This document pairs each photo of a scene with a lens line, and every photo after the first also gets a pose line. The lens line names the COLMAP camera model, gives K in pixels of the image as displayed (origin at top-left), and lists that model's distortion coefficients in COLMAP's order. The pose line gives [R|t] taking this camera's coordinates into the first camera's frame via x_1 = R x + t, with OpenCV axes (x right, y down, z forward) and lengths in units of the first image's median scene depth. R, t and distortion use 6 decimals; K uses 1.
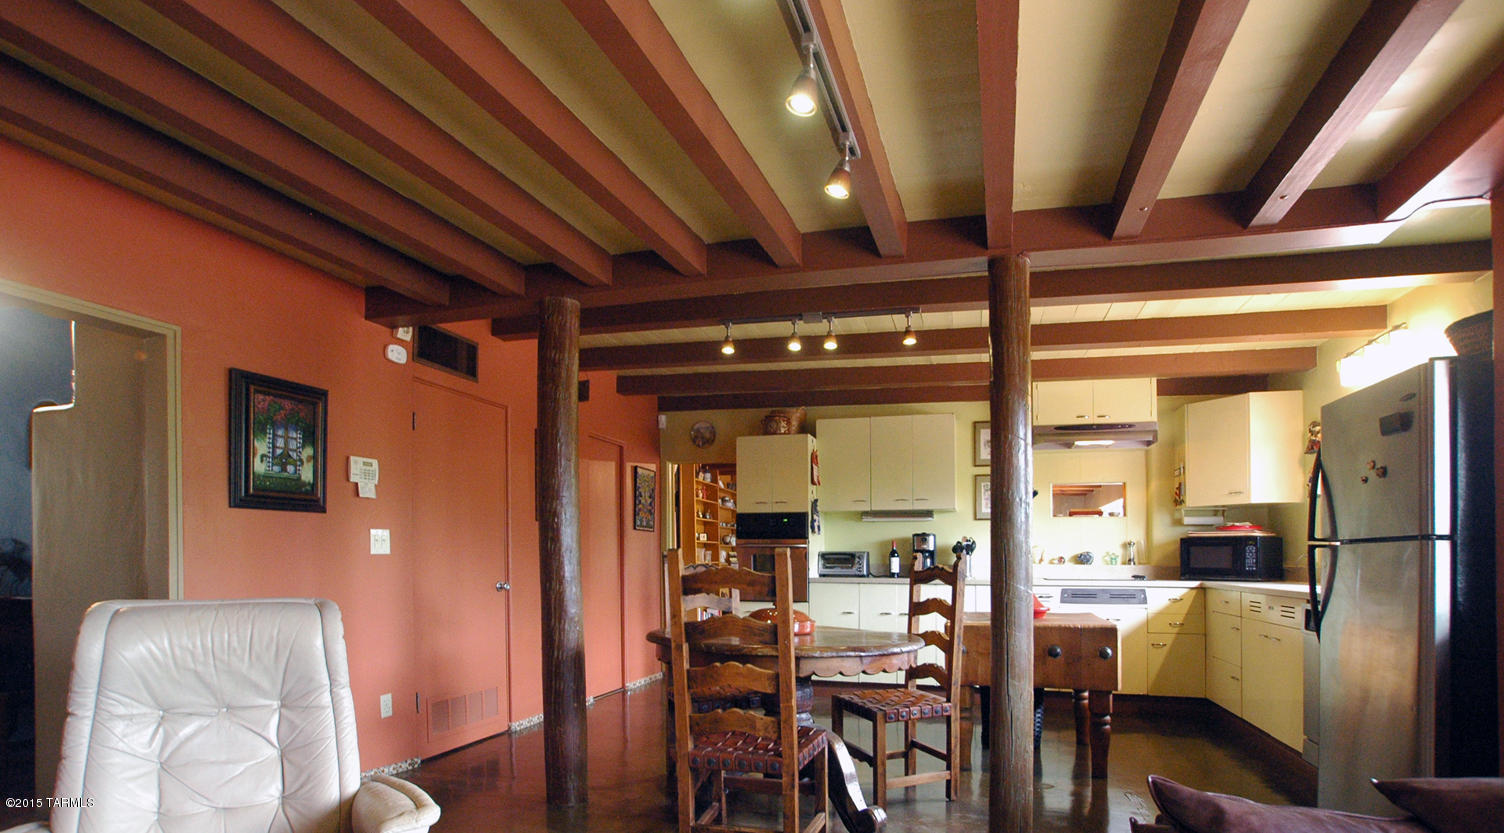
lens RADIAL K [[708.8, 0, 754.2], [0, 708.8, 551.6], [0, 0, 1]] dist [-0.062435, 0.029230]
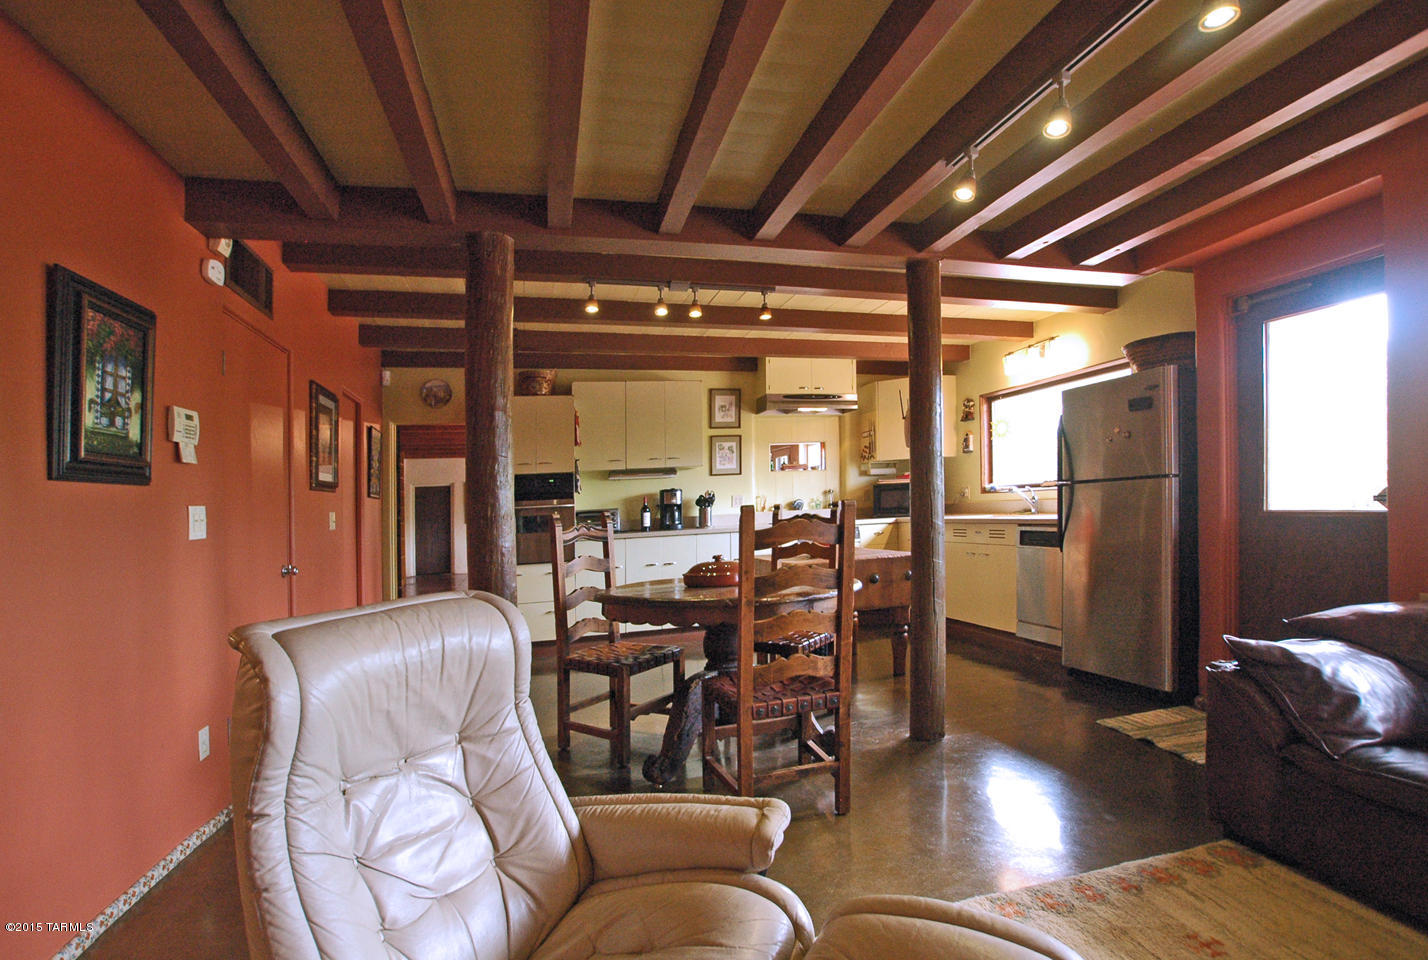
lens RADIAL K [[667.0, 0, 716.3], [0, 667.0, 504.8], [0, 0, 1]] dist [-0.075257, 0.053977]
pose [[0.867315, -0.047009, 0.495534, -0.262483], [0.050022, 0.998722, 0.007192, -0.006952], [-0.495239, 0.018550, 0.868559, 0.082014]]
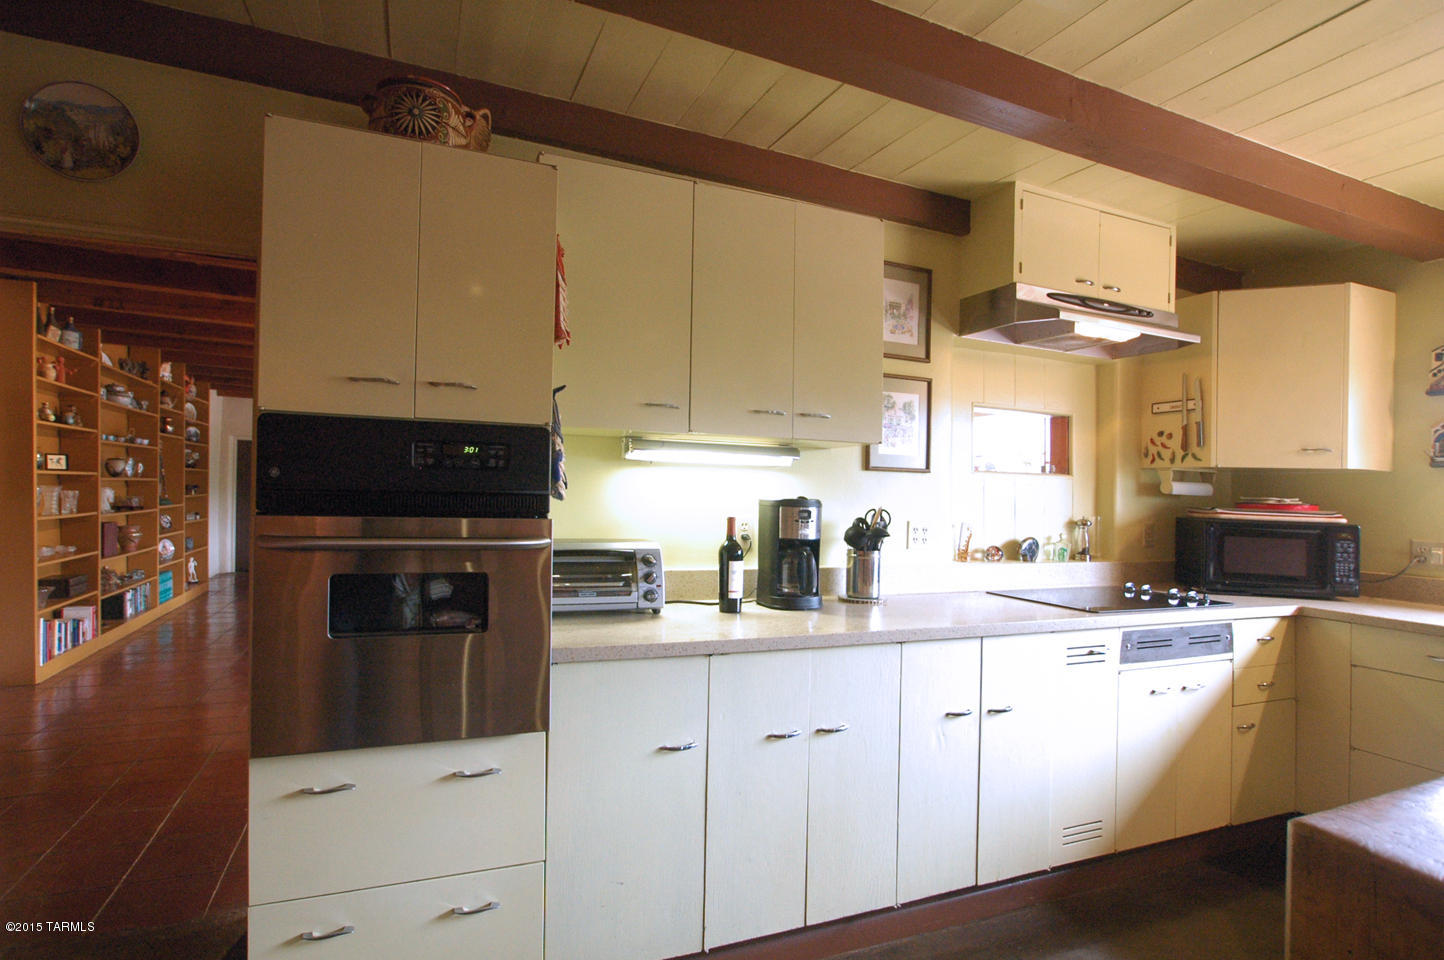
lens RADIAL K [[707.8, 0, 721.5], [0, 707.8, 488.6], [0, 0, 1]] dist [-0.000018, -0.000050]
pose [[0.771884, 0.018952, 0.635480, -0.070557], [-0.026444, 0.999648, 0.002307, -0.038224], [-0.635213, -0.018585, 0.772114, 0.846302]]
